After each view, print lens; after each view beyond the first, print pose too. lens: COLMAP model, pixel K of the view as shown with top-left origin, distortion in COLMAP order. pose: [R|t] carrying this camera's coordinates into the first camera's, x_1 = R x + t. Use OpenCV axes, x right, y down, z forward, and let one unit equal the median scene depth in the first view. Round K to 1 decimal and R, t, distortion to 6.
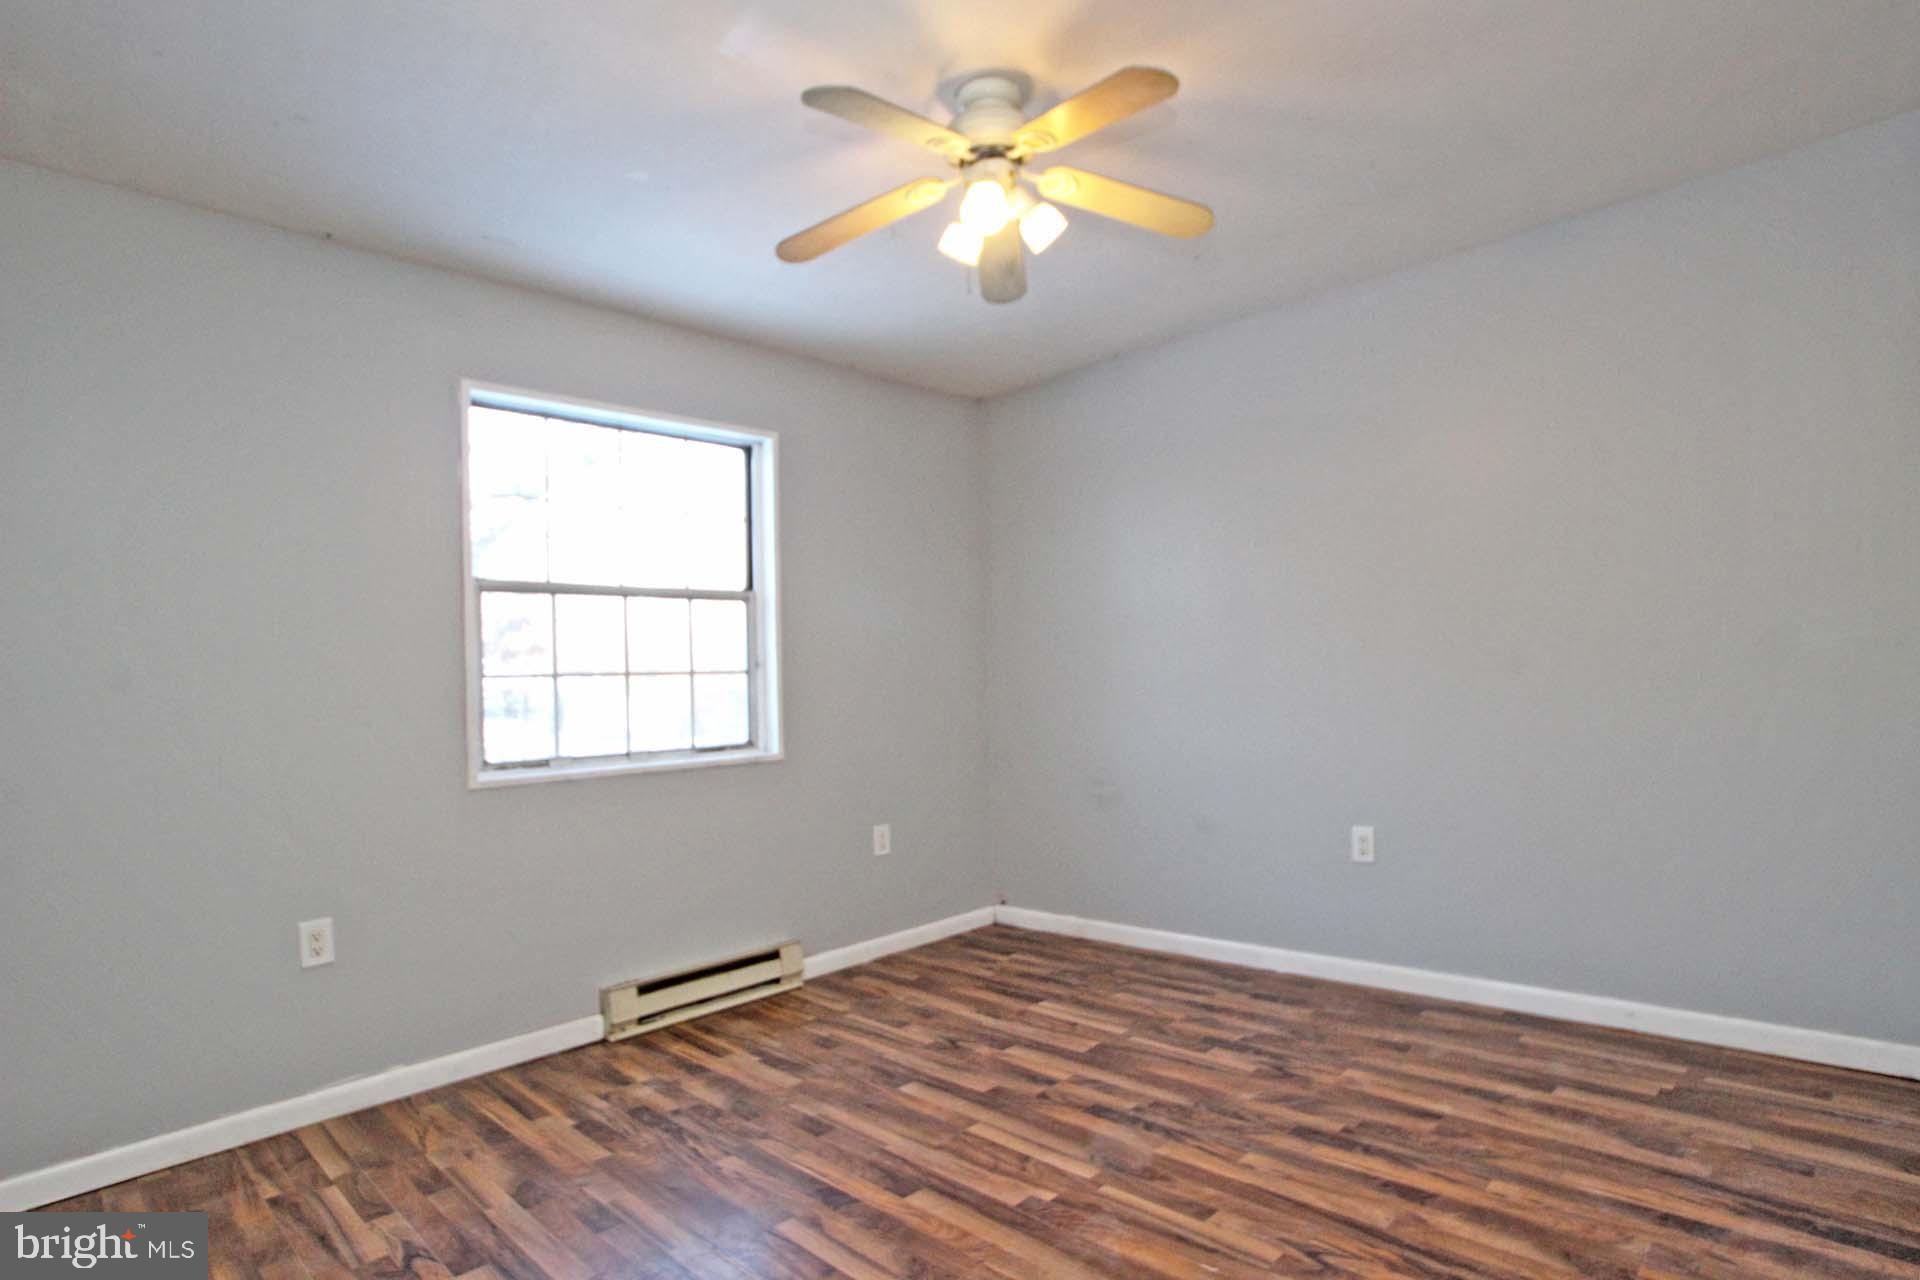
lens RADIAL K [[938.3, 0, 966.1], [0, 938.3, 645.3], [0, 0, 1]] dist [0.027072, 0.003407]
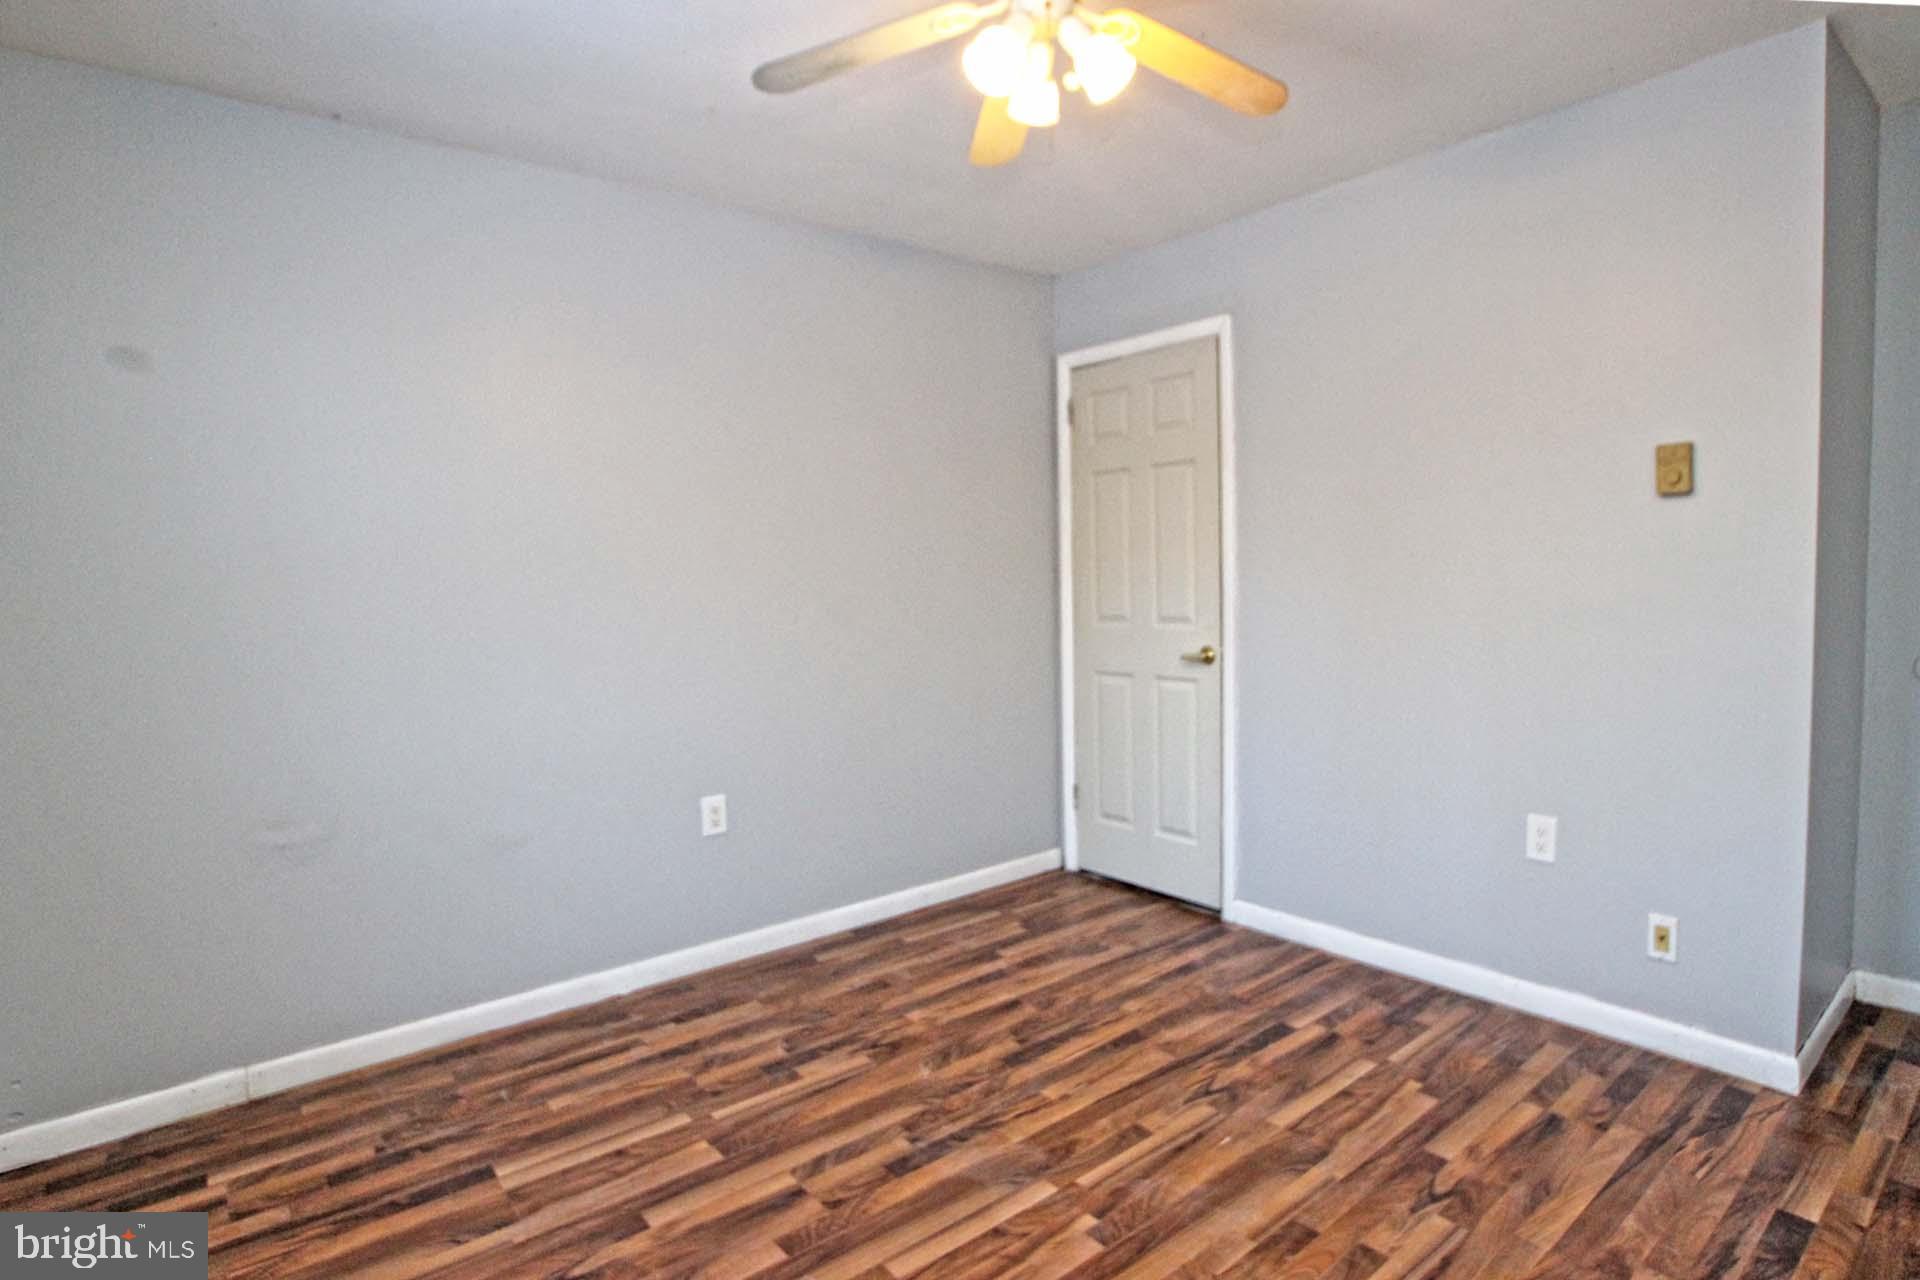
lens RADIAL K [[1058.1, 0, 972.7], [0, 1058.1, 597.3], [0, 0, 1]] dist [-0.022364, 0.007041]
pose [[0.087507, 0.031816, 0.995656, -0.766036], [-0.036317, 0.998927, -0.028729, 0.024711], [-0.995502, -0.033645, 0.088568, 0.864365]]
